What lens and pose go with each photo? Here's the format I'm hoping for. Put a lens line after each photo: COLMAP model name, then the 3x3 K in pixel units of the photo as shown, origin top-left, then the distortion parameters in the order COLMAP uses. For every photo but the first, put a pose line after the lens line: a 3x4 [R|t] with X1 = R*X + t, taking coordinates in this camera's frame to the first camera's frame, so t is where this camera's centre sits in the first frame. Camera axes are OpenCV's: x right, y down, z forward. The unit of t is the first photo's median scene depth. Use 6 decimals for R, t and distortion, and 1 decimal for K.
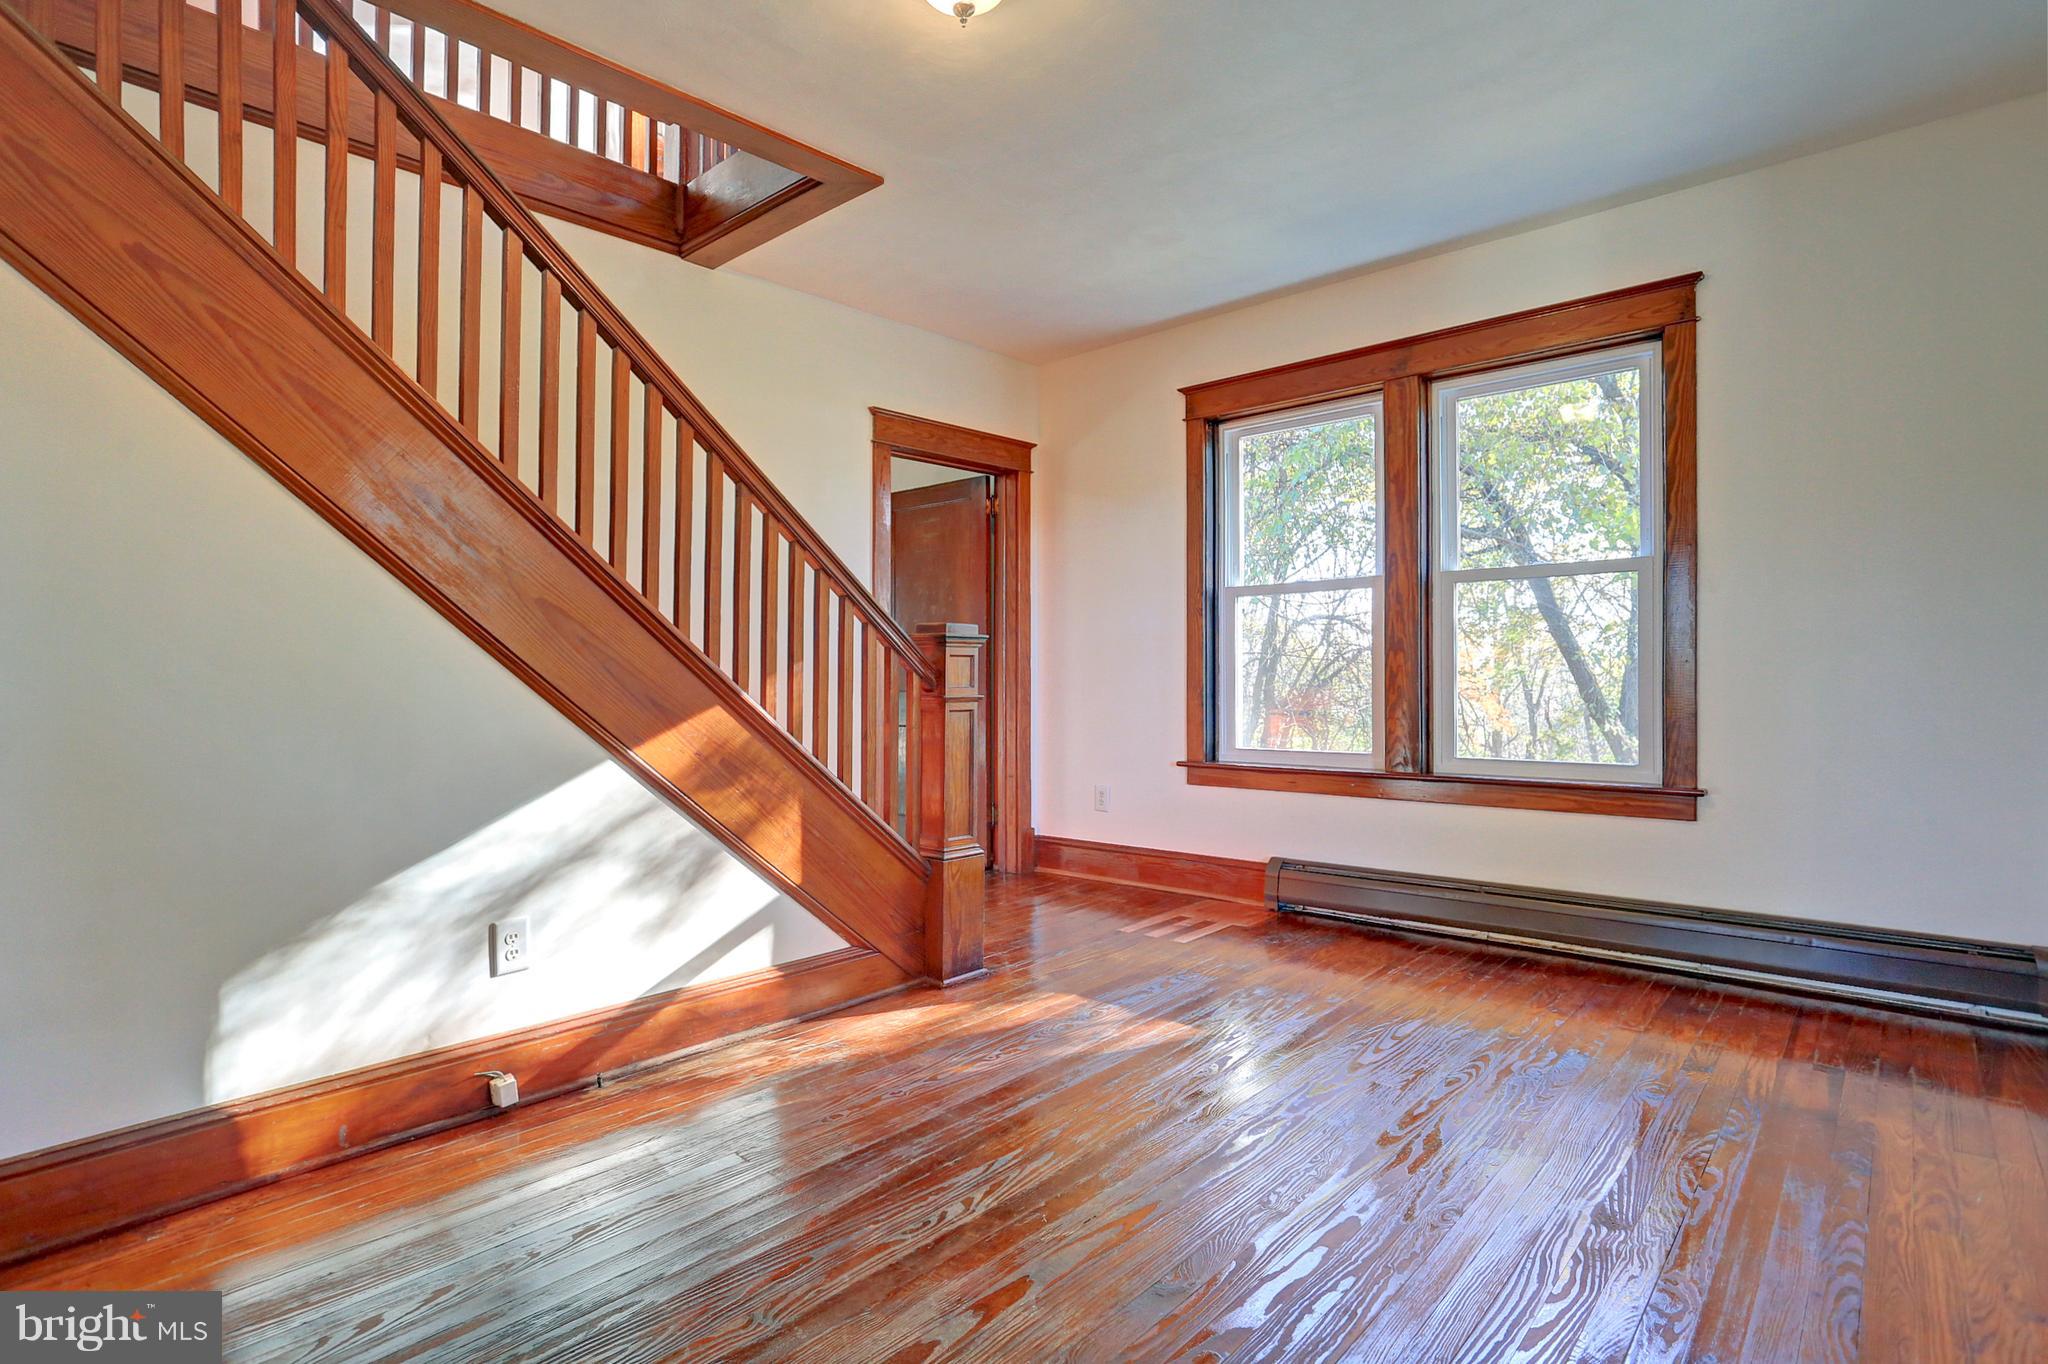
lens RADIAL K [[1033.3, 0, 1027.3], [0, 1033.3, 665.1], [0, 0, 1]] dist [-0.049551, 0.022597]
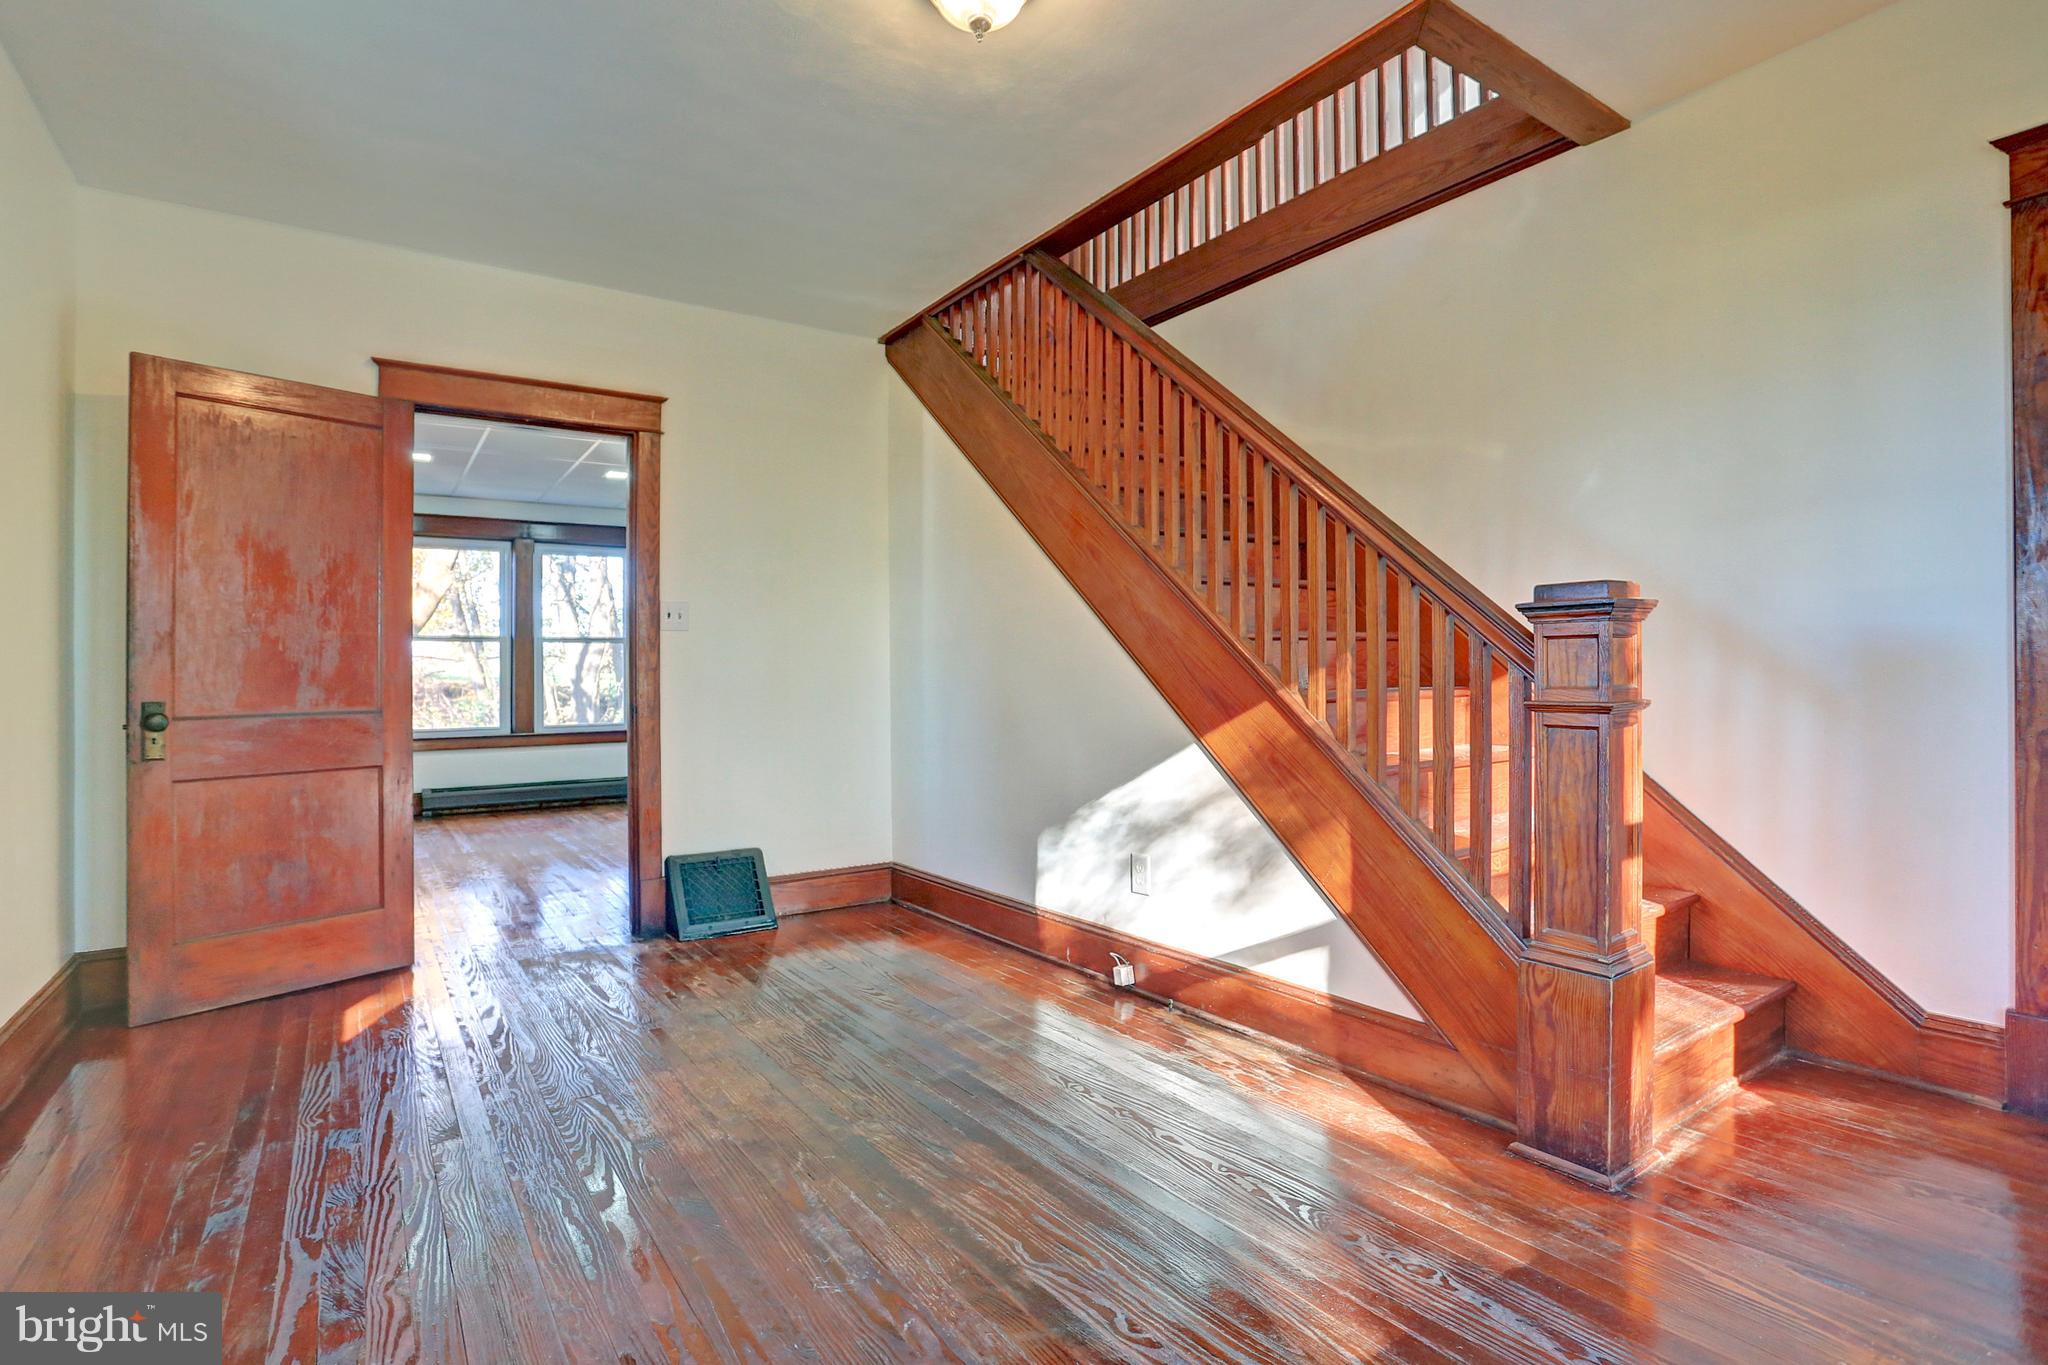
lens RADIAL K [[1033.3, 0, 1029.0], [0, 1033.3, 685.8], [0, 0, 1]] dist [-0.049551, 0.022597]
pose [[-0.254699, 0.010319, -0.966965, 0.678907], [0.017327, 0.999831, 0.006106, 0.013581], [0.966865, -0.015199, -0.254835, 0.975538]]
